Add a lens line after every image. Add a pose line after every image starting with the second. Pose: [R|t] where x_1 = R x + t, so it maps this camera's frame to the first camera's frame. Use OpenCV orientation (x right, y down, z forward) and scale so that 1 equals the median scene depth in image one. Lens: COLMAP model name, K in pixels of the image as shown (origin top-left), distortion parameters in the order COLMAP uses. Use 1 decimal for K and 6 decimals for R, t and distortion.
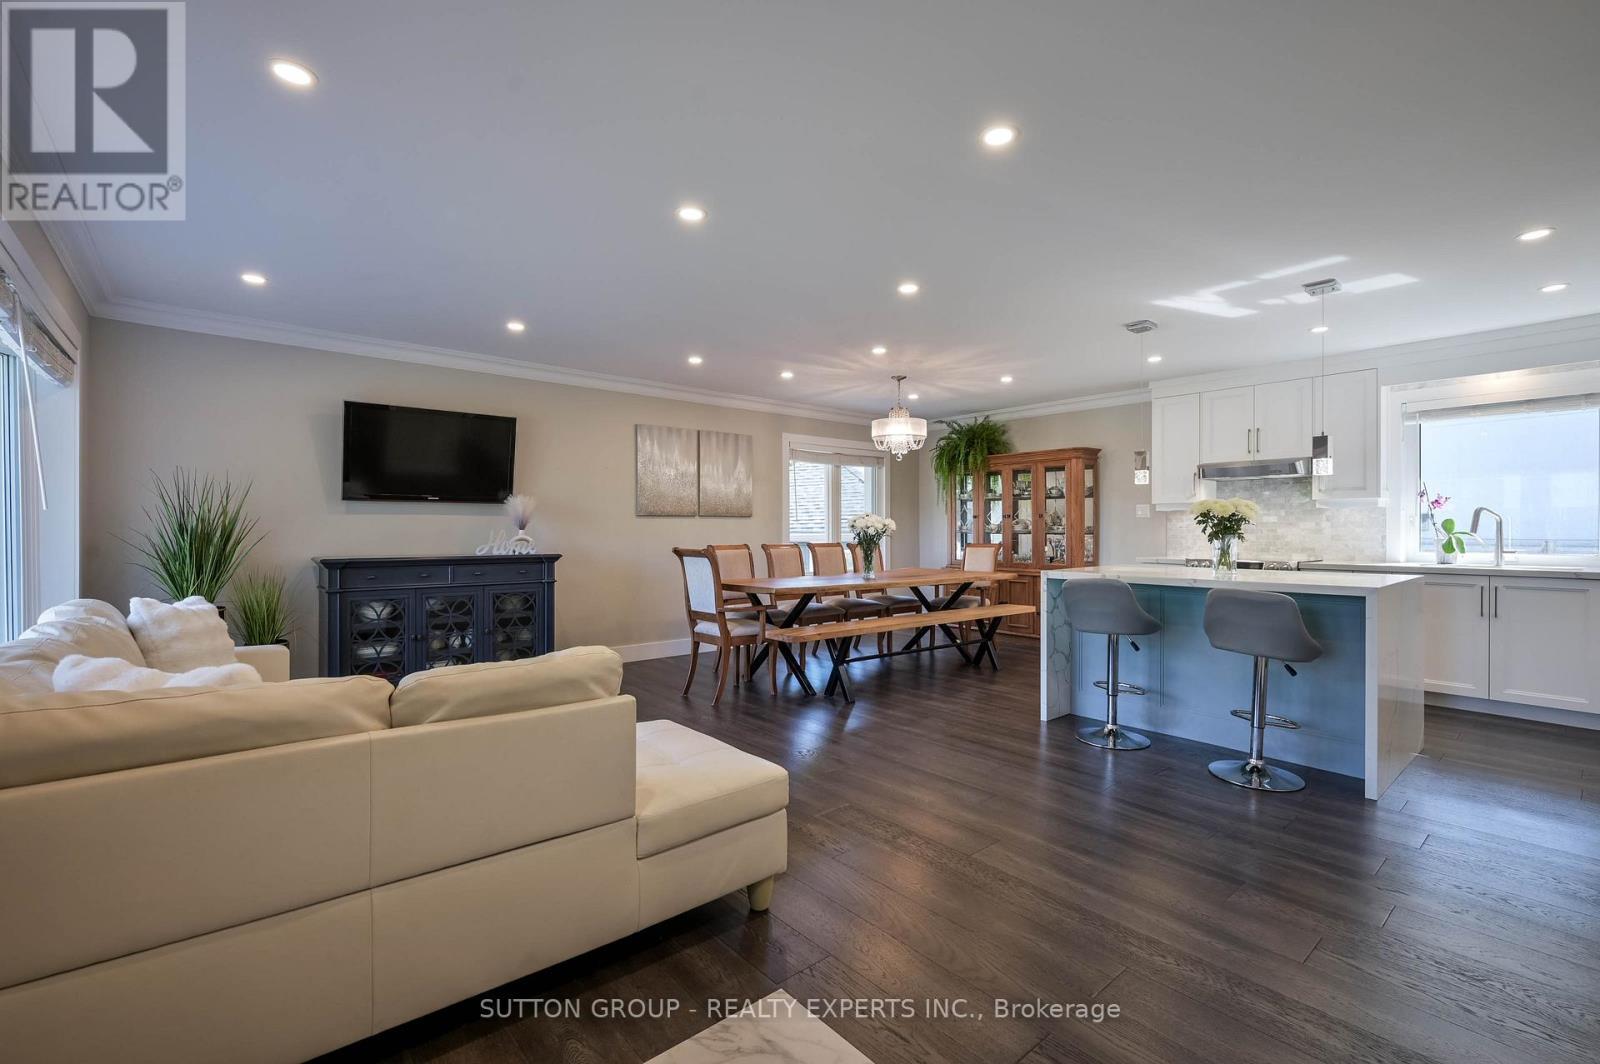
lens RADIAL K [[700.4, 0, 802.0], [0, 700.4, 531.0], [0, 0, 1]] dist [-0.002059, 0.000630]
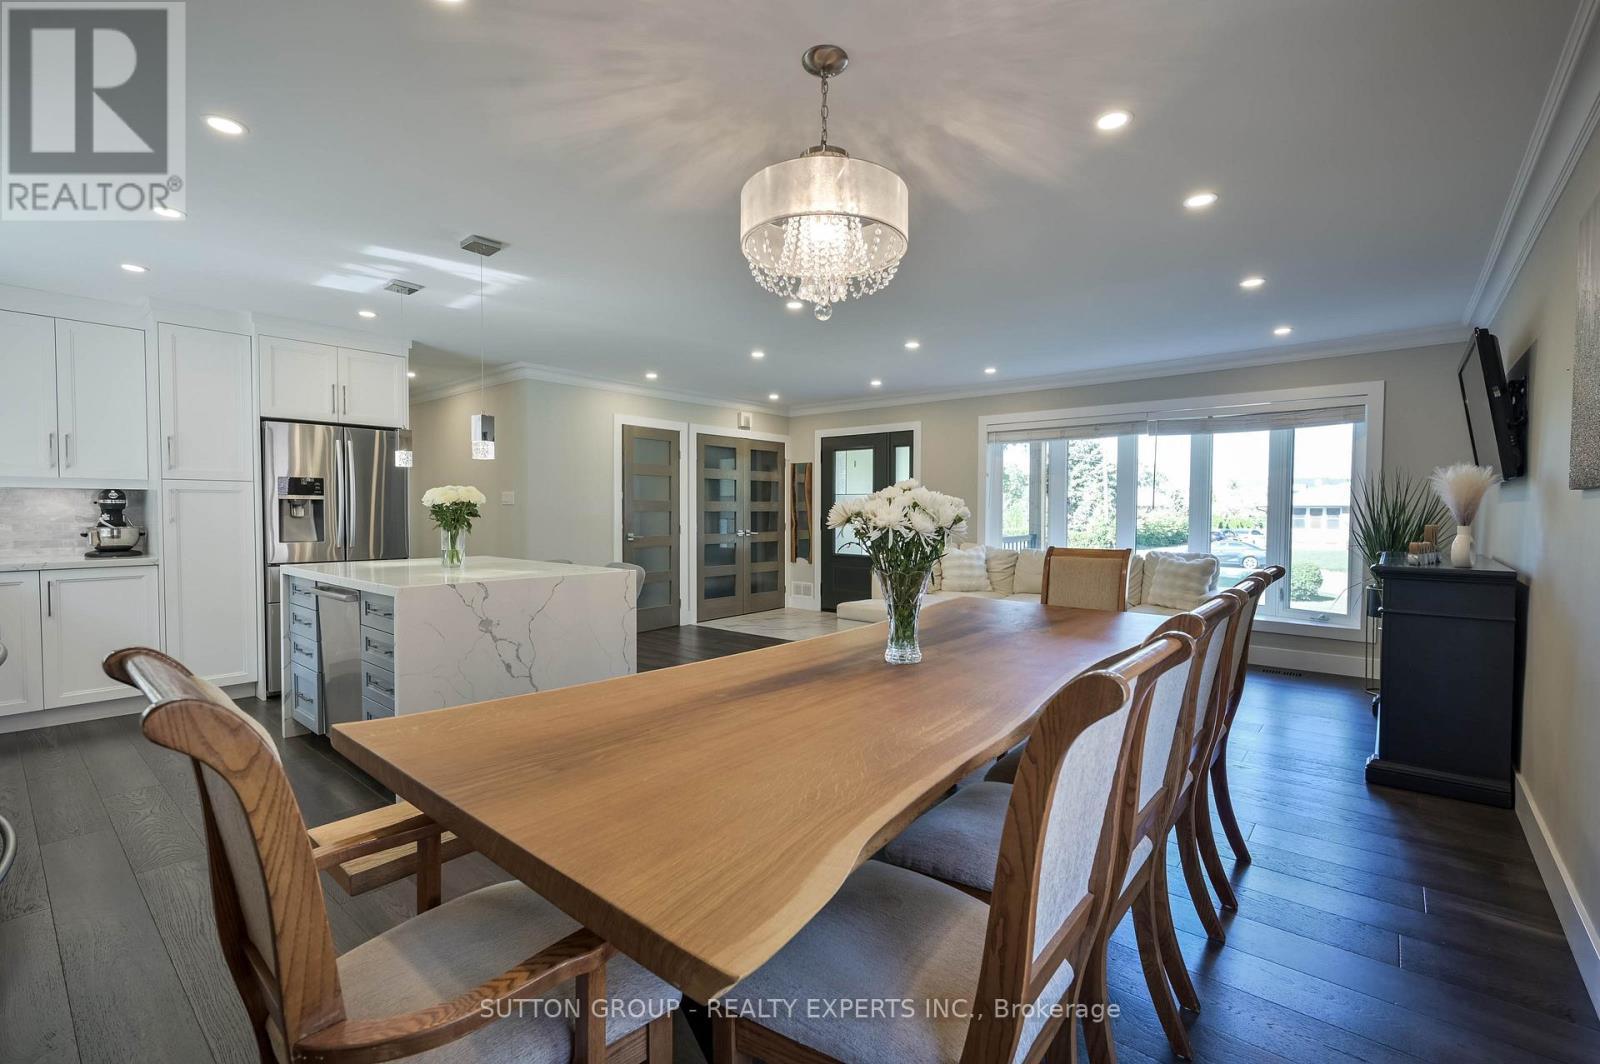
lens RADIAL K [[700.4, 0, 802.7], [0, 700.4, 531.1], [0, 0, 1]] dist [-0.002059, 0.000630]
pose [[-0.986214, 0.005773, -0.165373, 0.199585], [0.001118, 0.999601, 0.028227, -0.012579], [0.165470, 0.027653, -0.985827, 1.280491]]
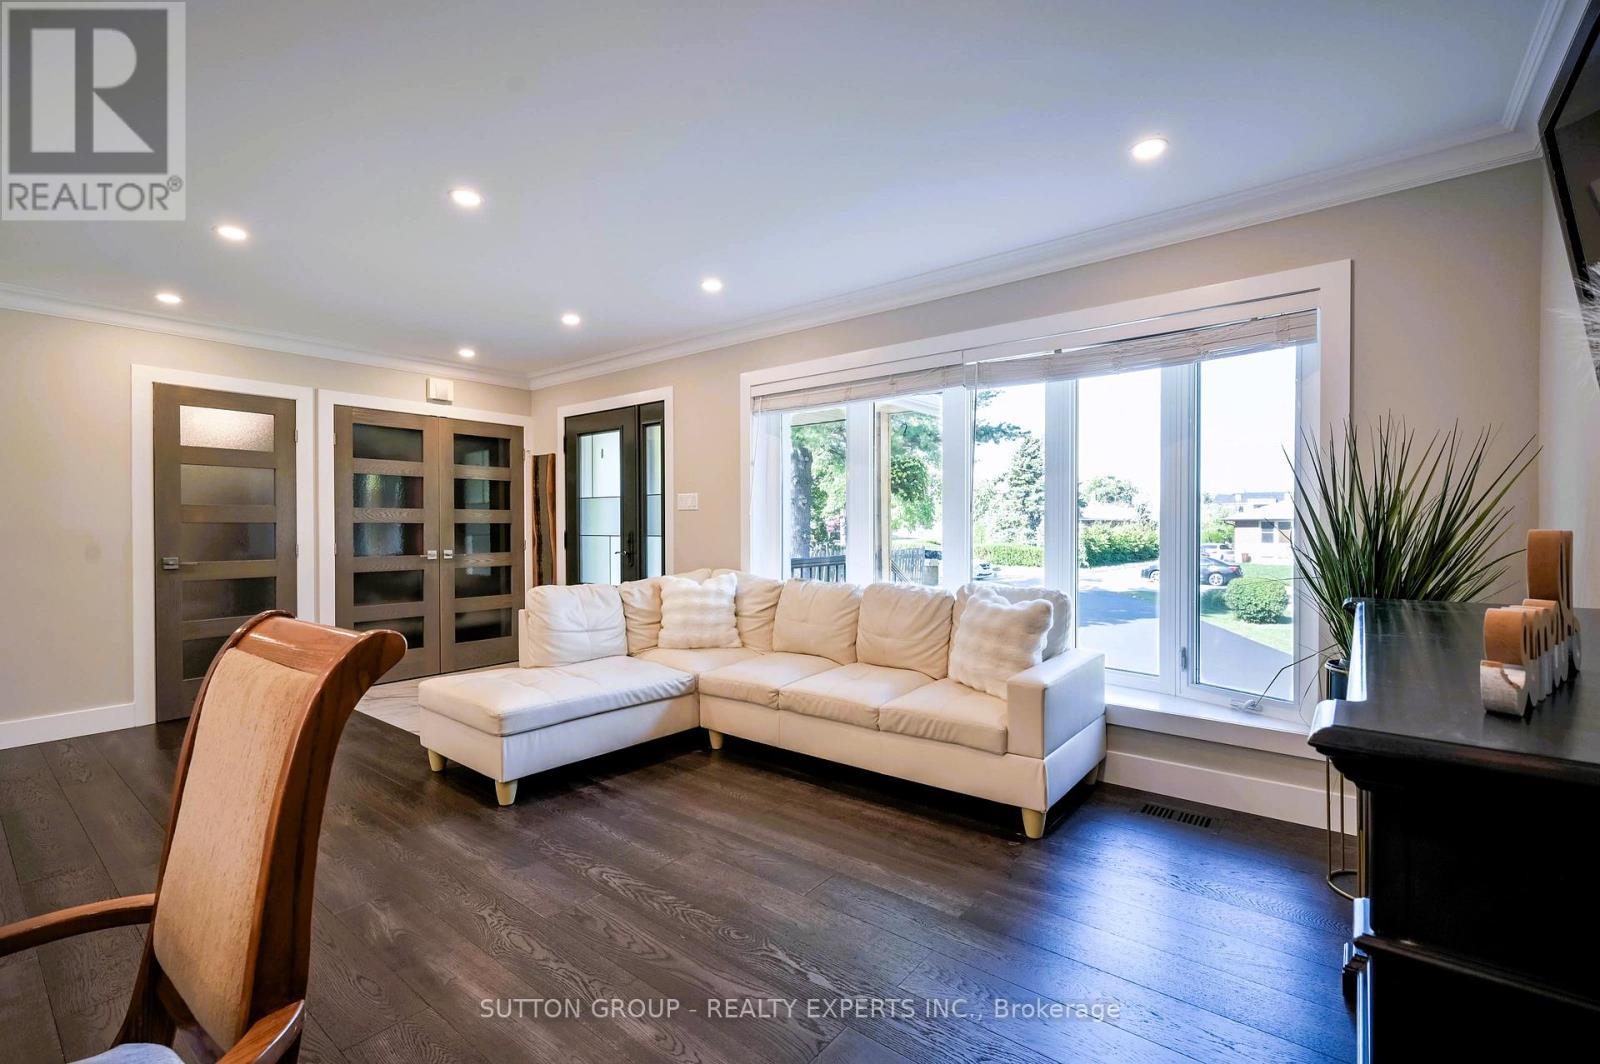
lens RADIAL K [[700.4, 0, 806.0], [0, 700.4, 529.3], [0, 0, 1]] dist [-0.002059, 0.000630]
pose [[-0.980888, 0.007231, -0.194440, -0.197871], [0.007072, 0.999974, 0.001512, -0.002746], [0.194445, 0.000108, -0.980913, 0.935715]]
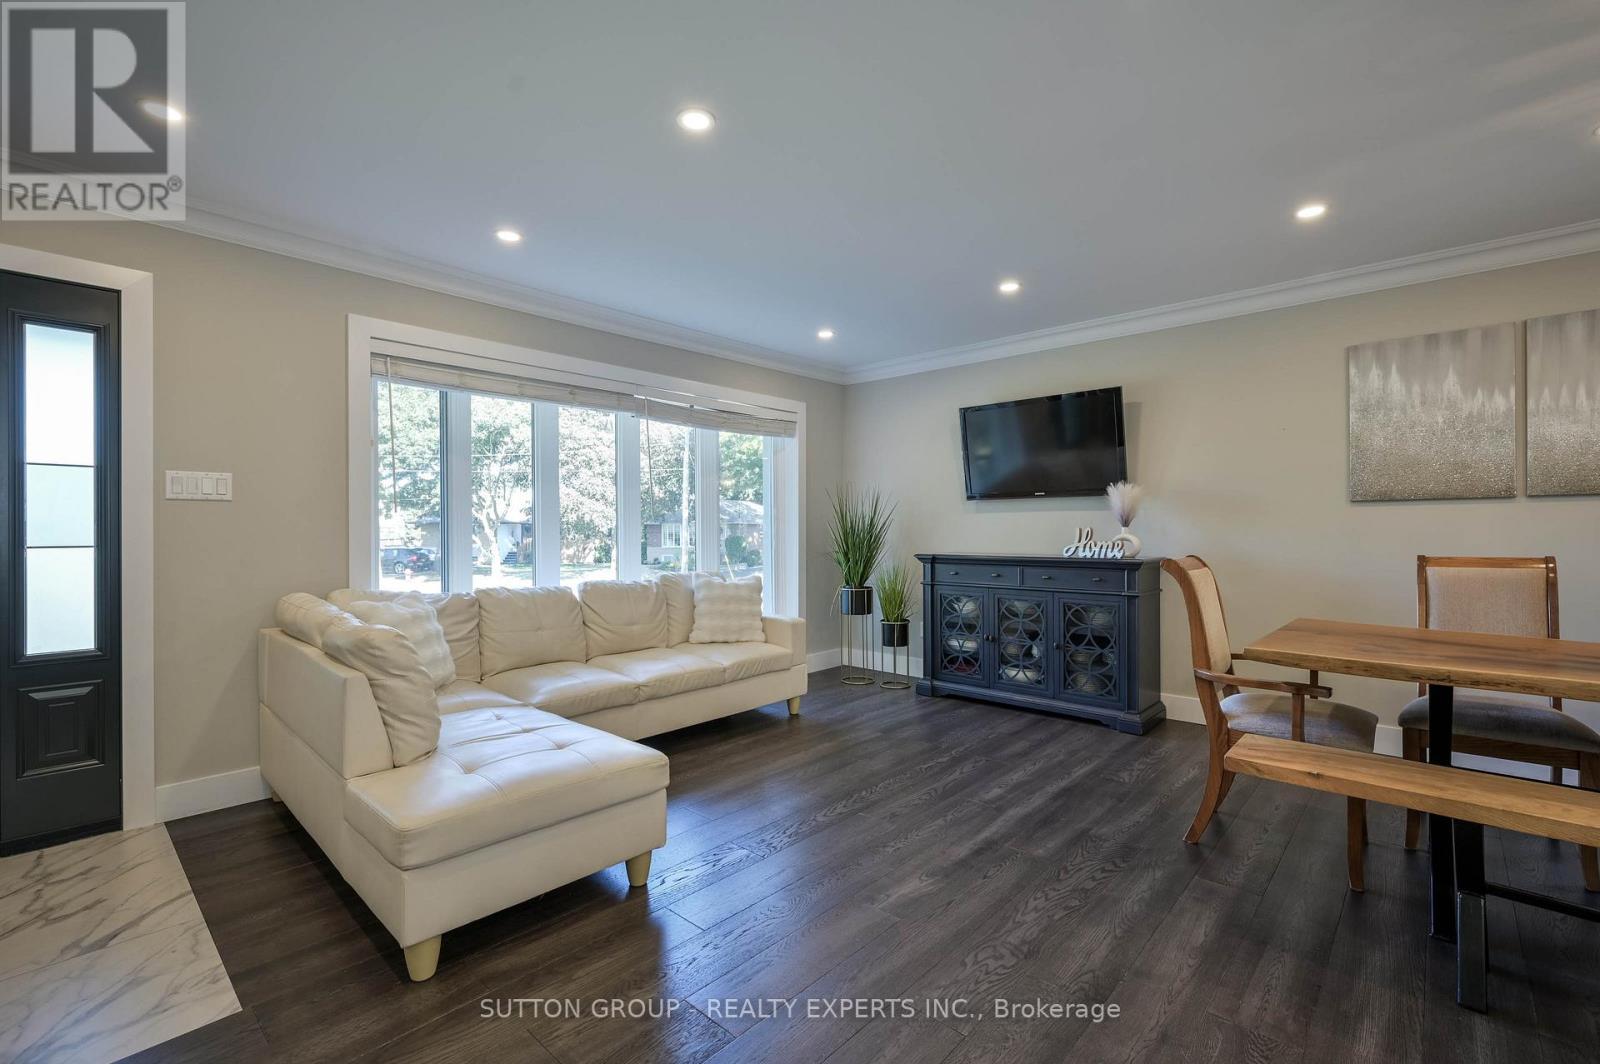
lens RADIAL K [[700.4, 0, 805.7], [0, 700.4, 526.2], [0, 0, 1]] dist [-0.002059, 0.000630]
pose [[0.127765, -0.001563, -0.991803, 0.291711], [0.006709, 0.999977, -0.000711, -0.003815], [0.991782, -0.006564, 0.127773, 0.467120]]
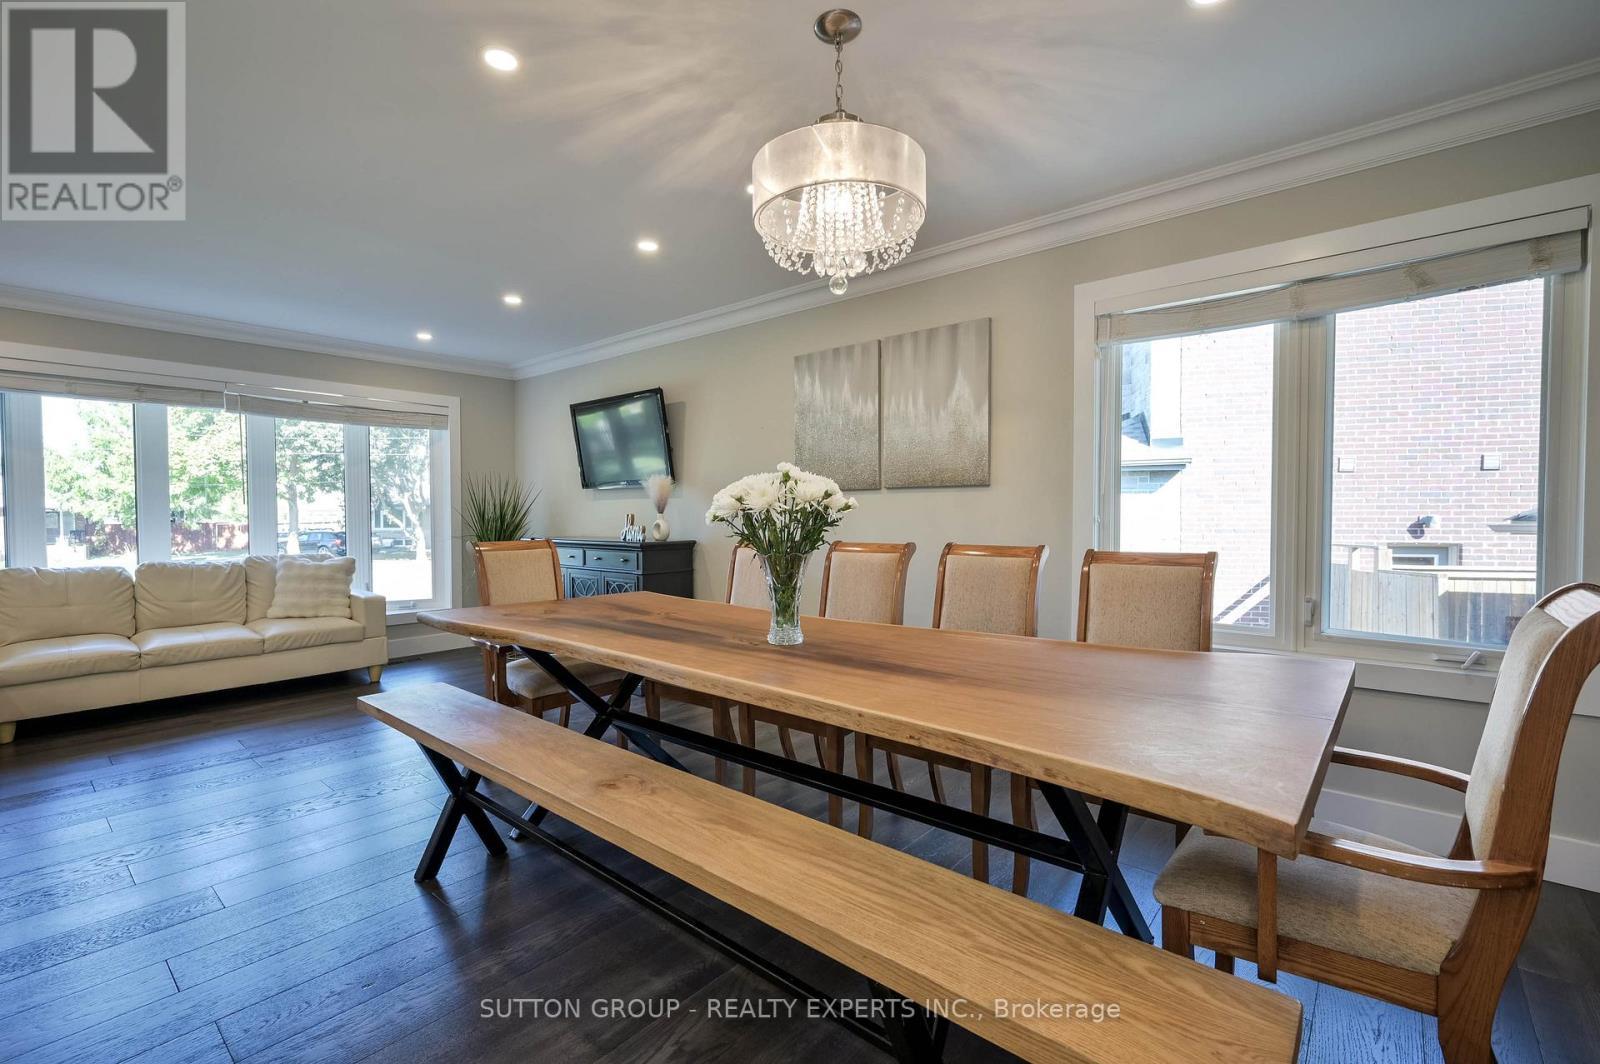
lens RADIAL K [[700.4, 0, 807.8], [0, 700.4, 526.6], [0, 0, 1]] dist [-0.002059, 0.000630]
pose [[0.163273, 0.023588, -0.986299, 0.441362], [0.007204, 0.999659, 0.025100, -0.005017], [0.986555, -0.011204, 0.163048, 0.898515]]
